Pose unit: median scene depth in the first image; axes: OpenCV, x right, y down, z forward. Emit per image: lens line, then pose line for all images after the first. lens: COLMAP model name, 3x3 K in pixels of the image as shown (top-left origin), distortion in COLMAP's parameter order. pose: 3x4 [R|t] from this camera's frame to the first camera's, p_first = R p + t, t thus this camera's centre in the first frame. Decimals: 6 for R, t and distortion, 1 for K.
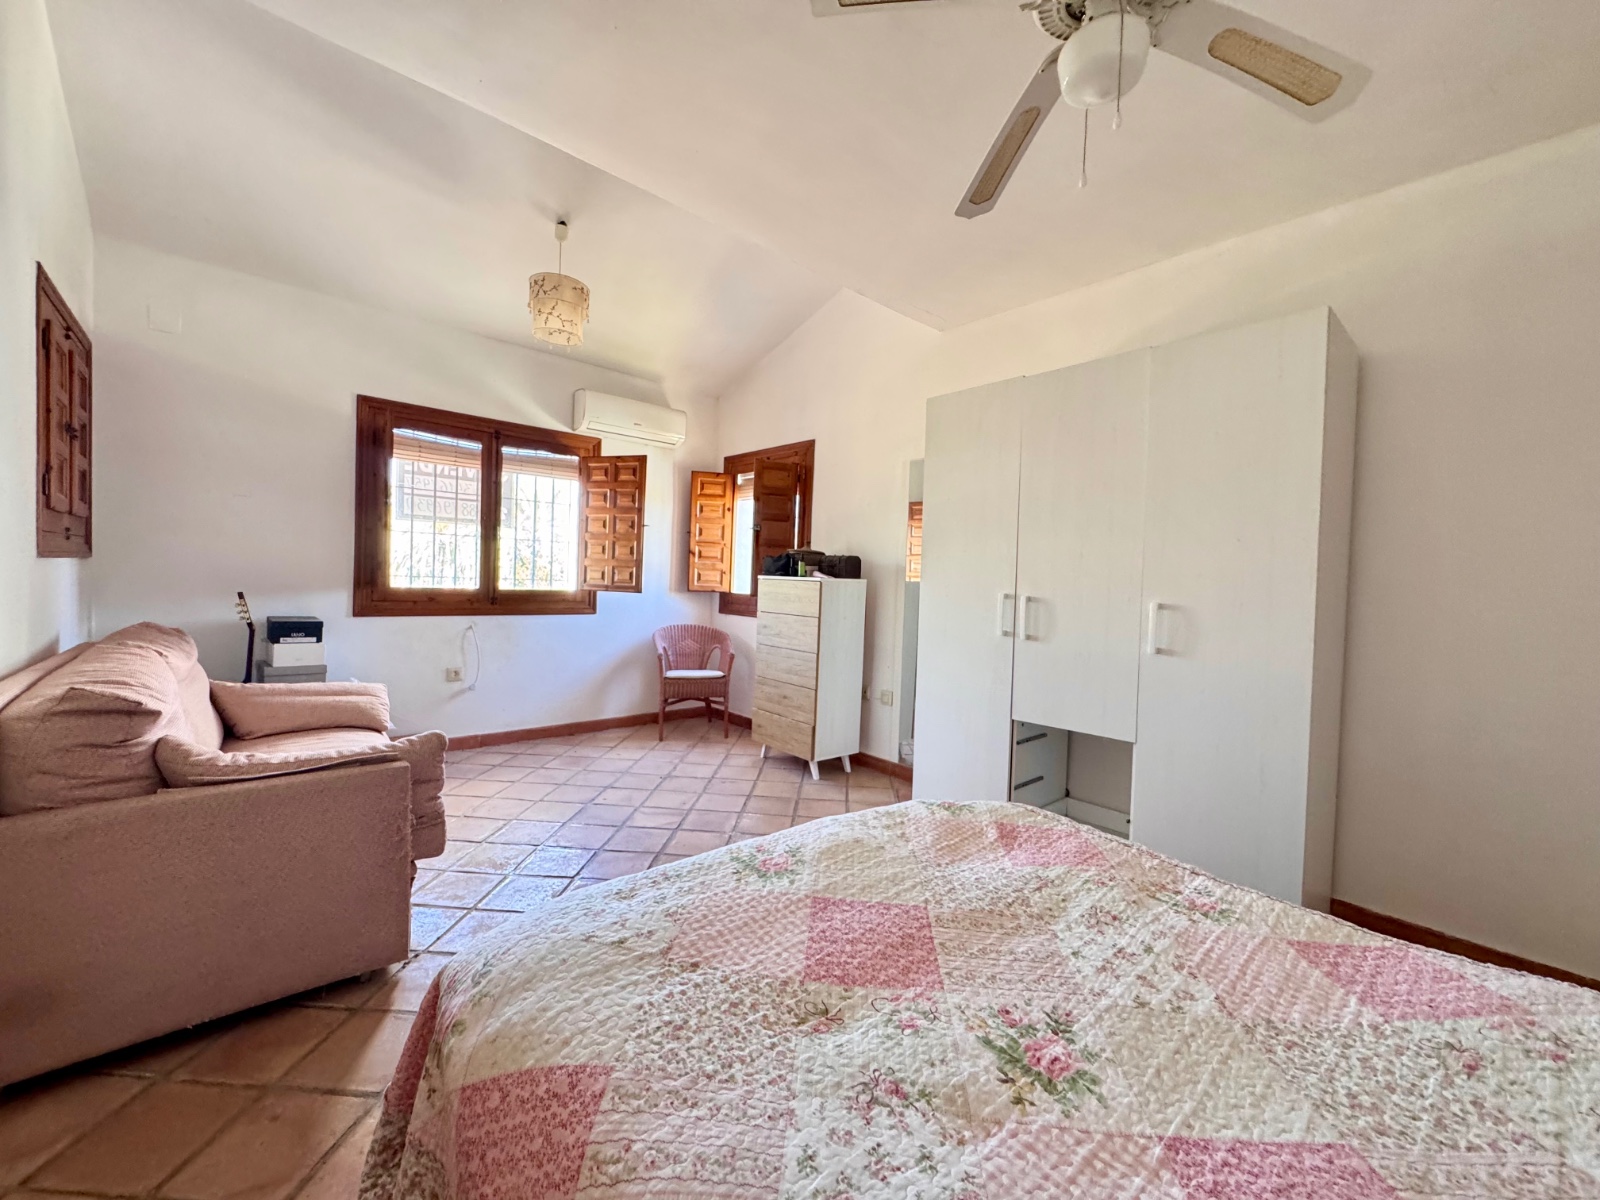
lens RADIAL K [[638.8, 0, 797.9], [0, 638.8, 598.9], [0, 0, 1]] dist [-0.006218, 0.000749]
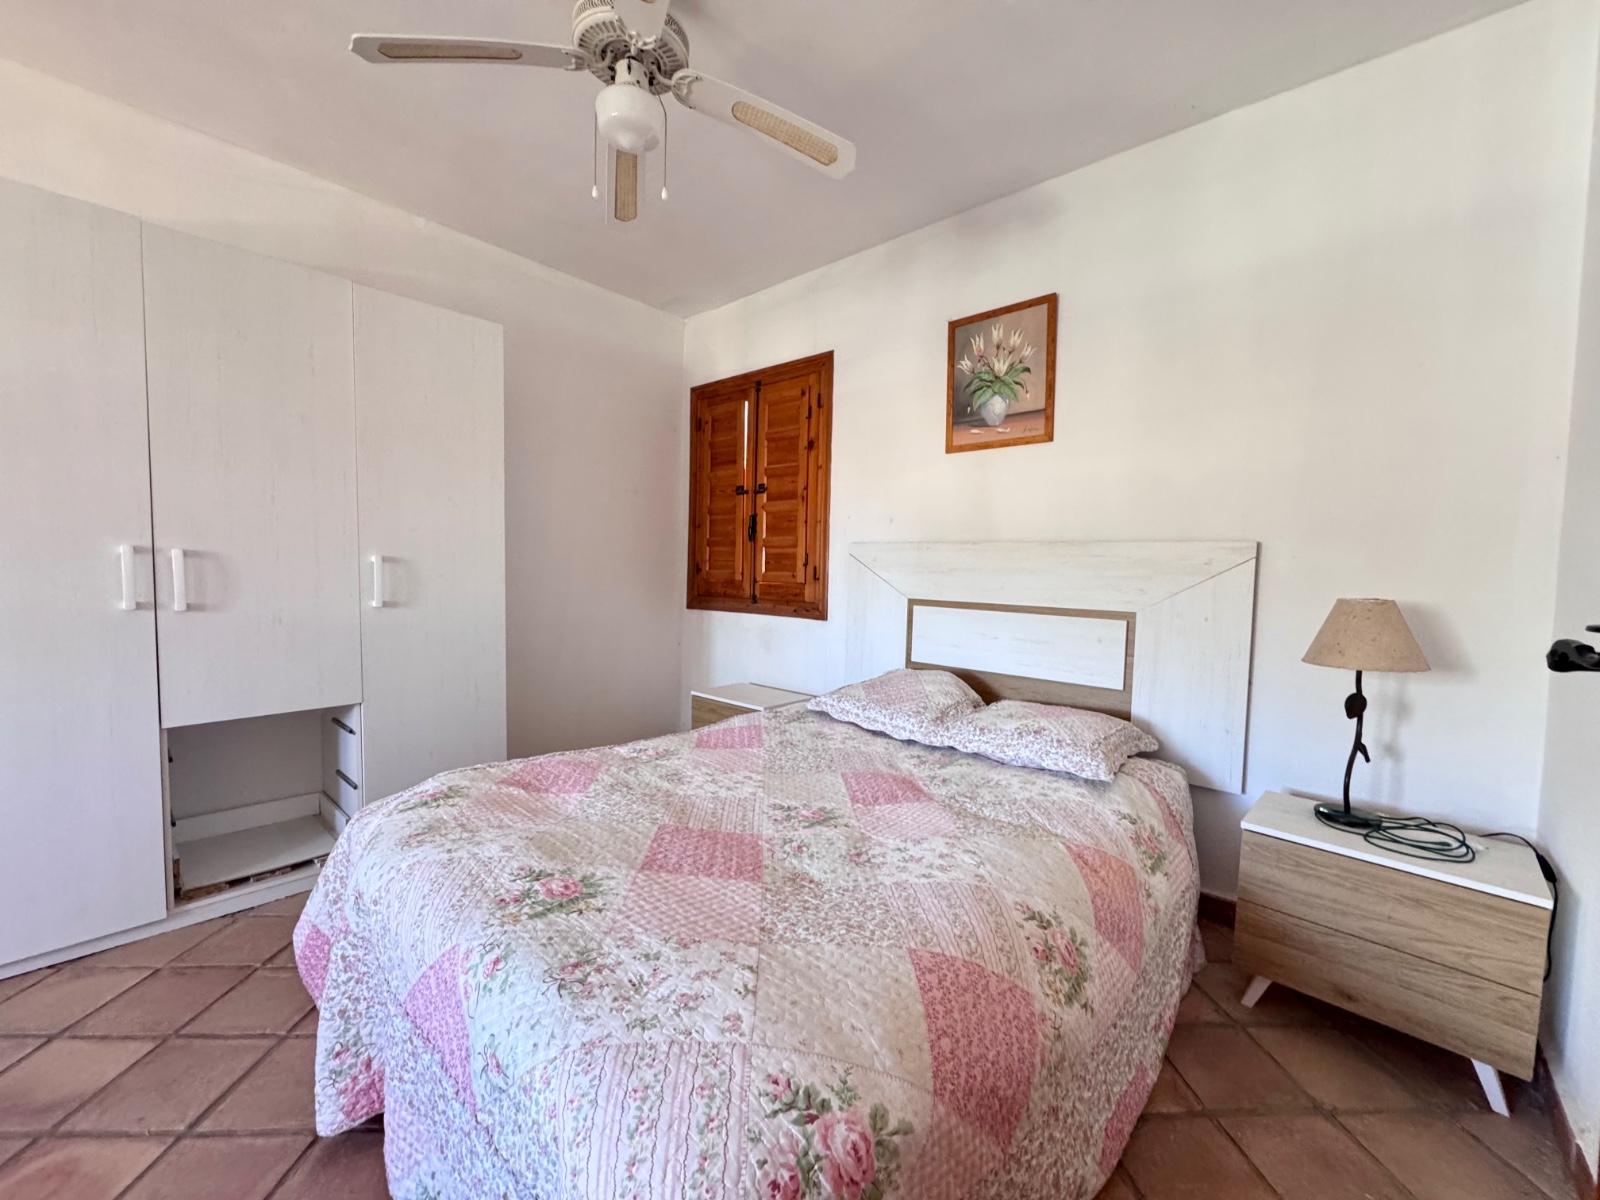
lens RADIAL K [[638.8, 0, 803.7], [0, 638.8, 596.6], [0, 0, 1]] dist [-0.006218, 0.000749]
pose [[-0.121685, -0.080936, 0.989263, -0.272778], [0.004987, 0.996607, 0.082151, -0.004296], [-0.992556, 0.014929, -0.120869, 0.259319]]
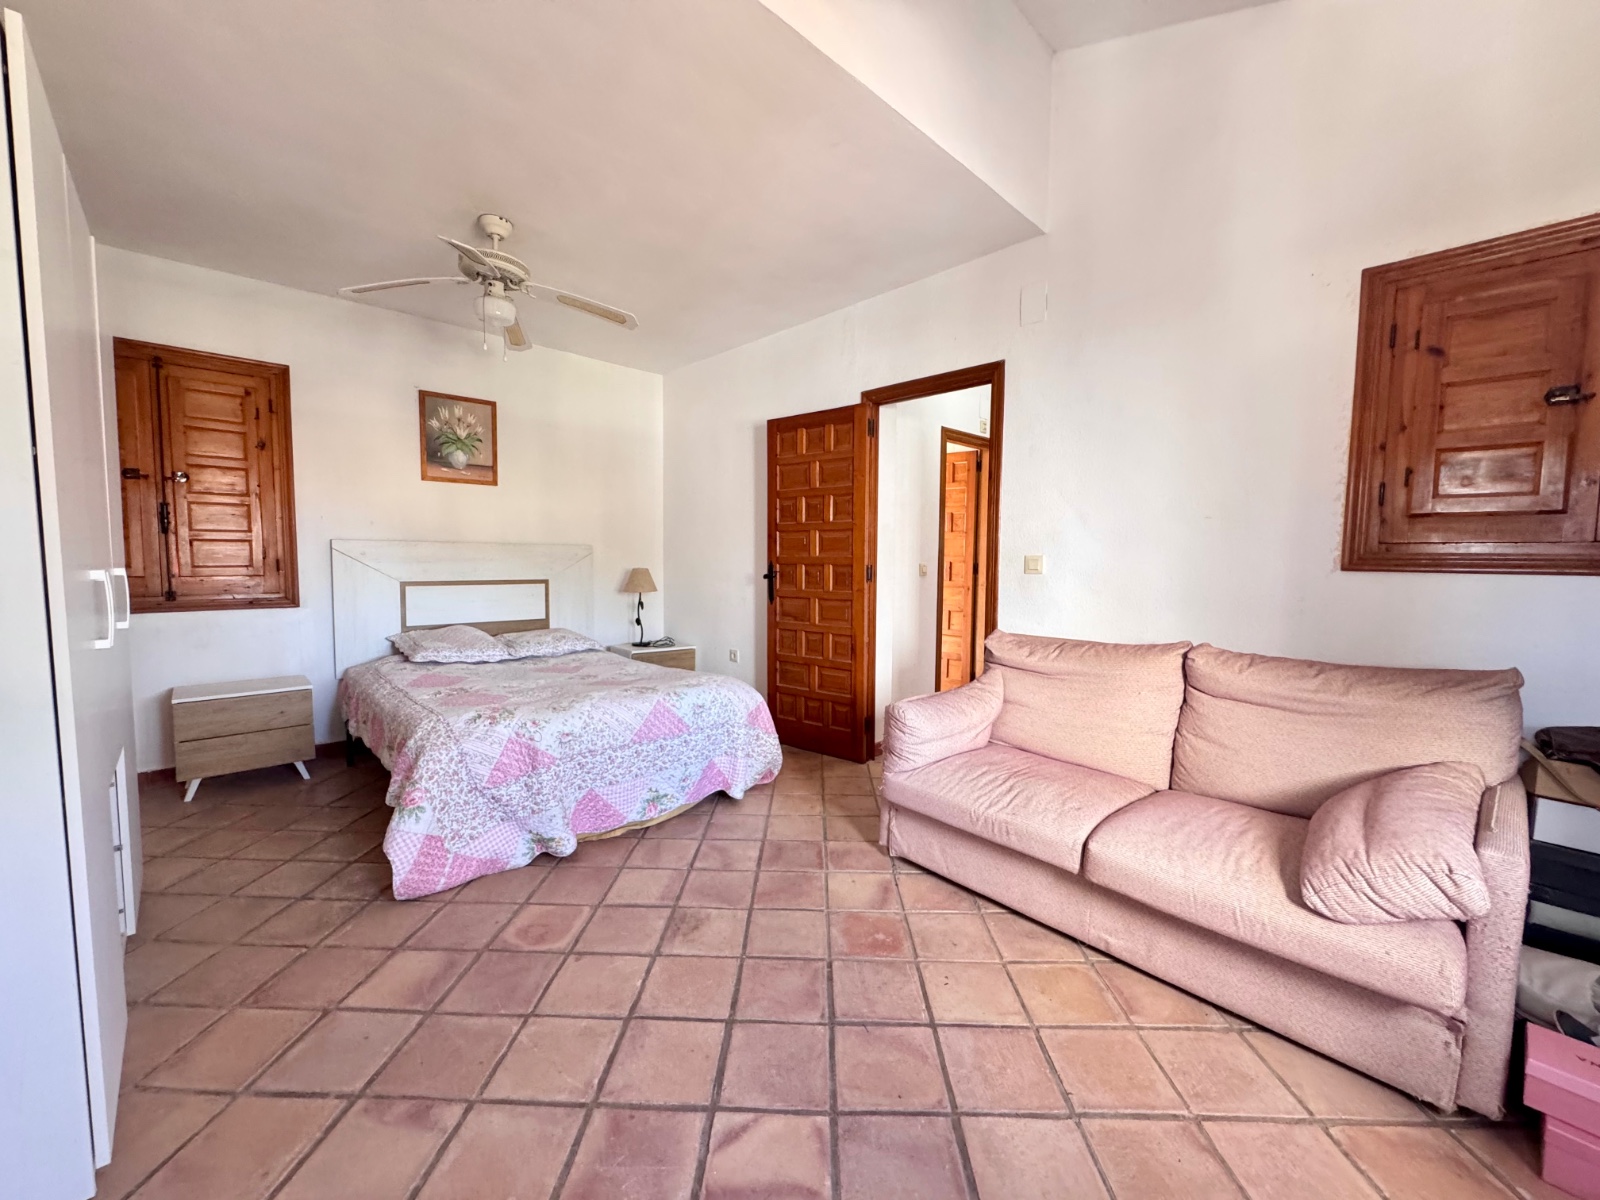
lens RADIAL K [[638.8, 0, 802.4], [0, 638.8, 597.3], [0, 0, 1]] dist [-0.006218, 0.000749]
pose [[-0.997671, -0.041741, -0.053946, -0.152827], [-0.046804, 0.994255, 0.096266, -0.040614], [0.049618, 0.098566, -0.993893, 1.025758]]
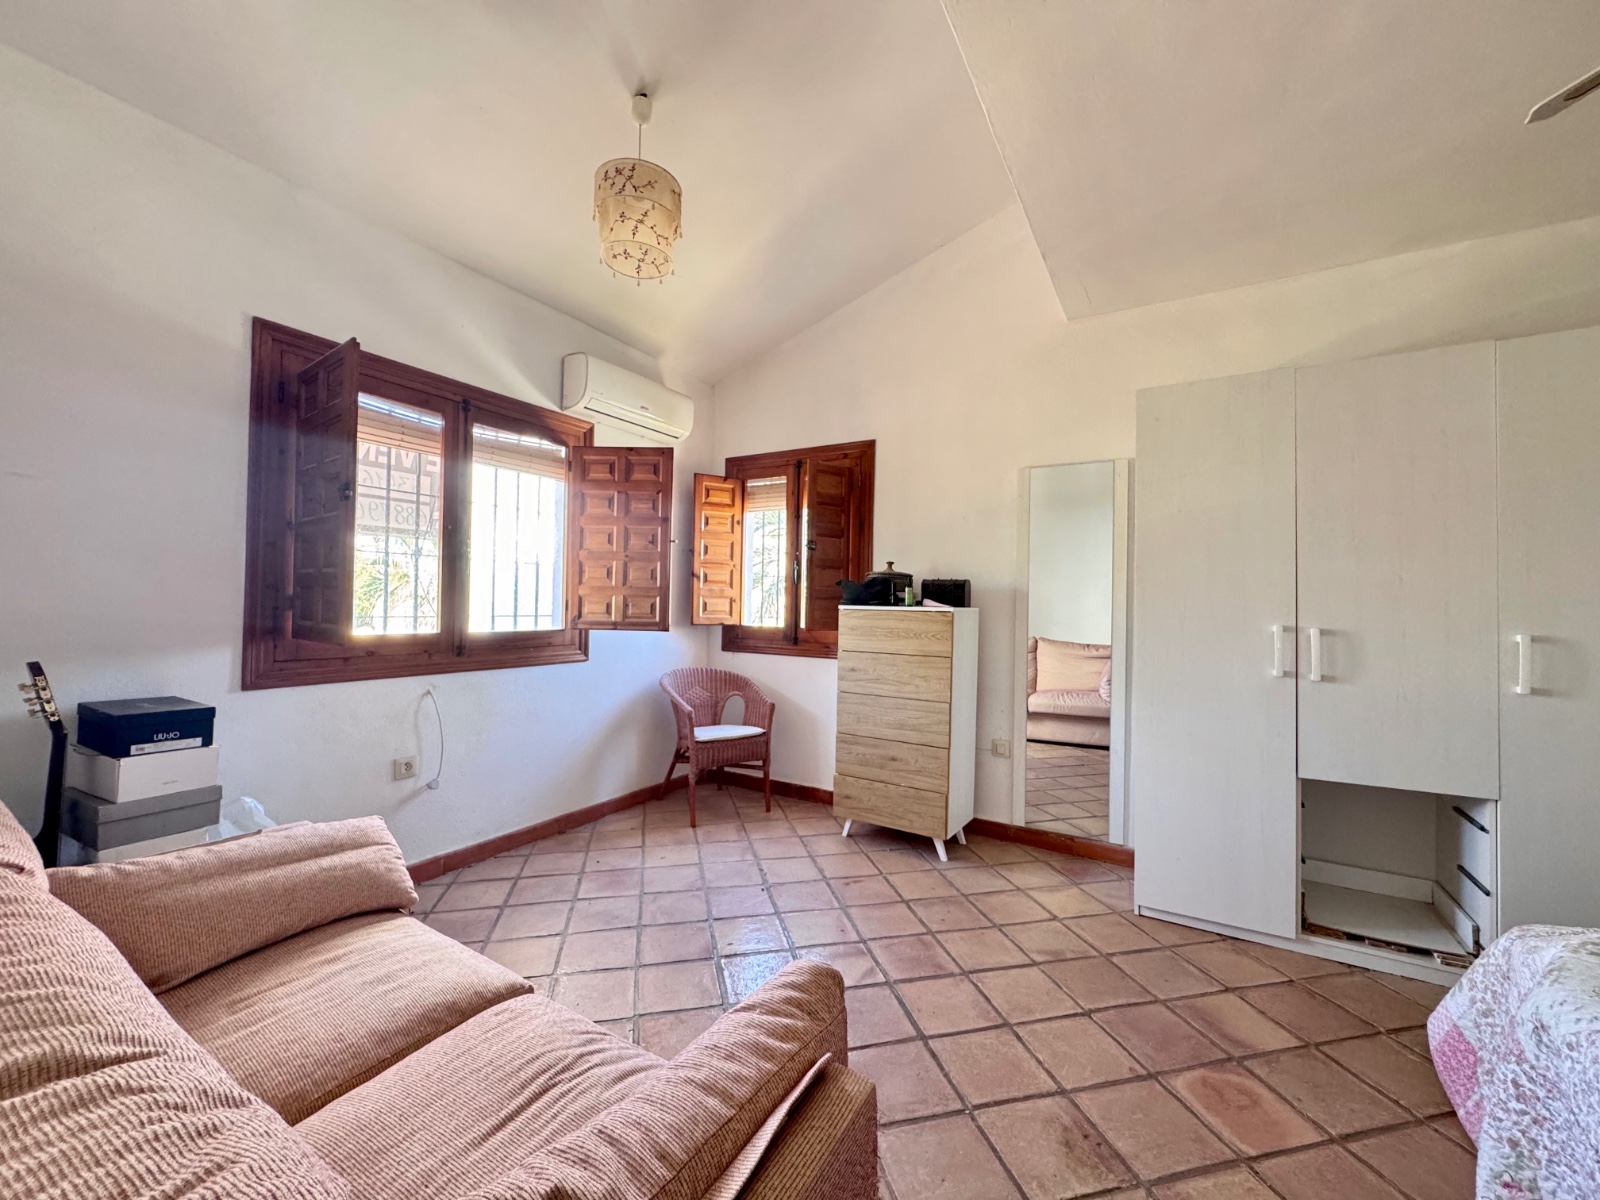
lens RADIAL K [[638.8, 0, 795.1], [0, 638.8, 599.0], [0, 0, 1]] dist [-0.006218, 0.000749]
pose [[0.956029, -0.017593, 0.292745, -0.344250], [0.026470, 0.999301, -0.026387, -0.025021], [-0.292076, 0.032976, 0.955826, 0.260606]]
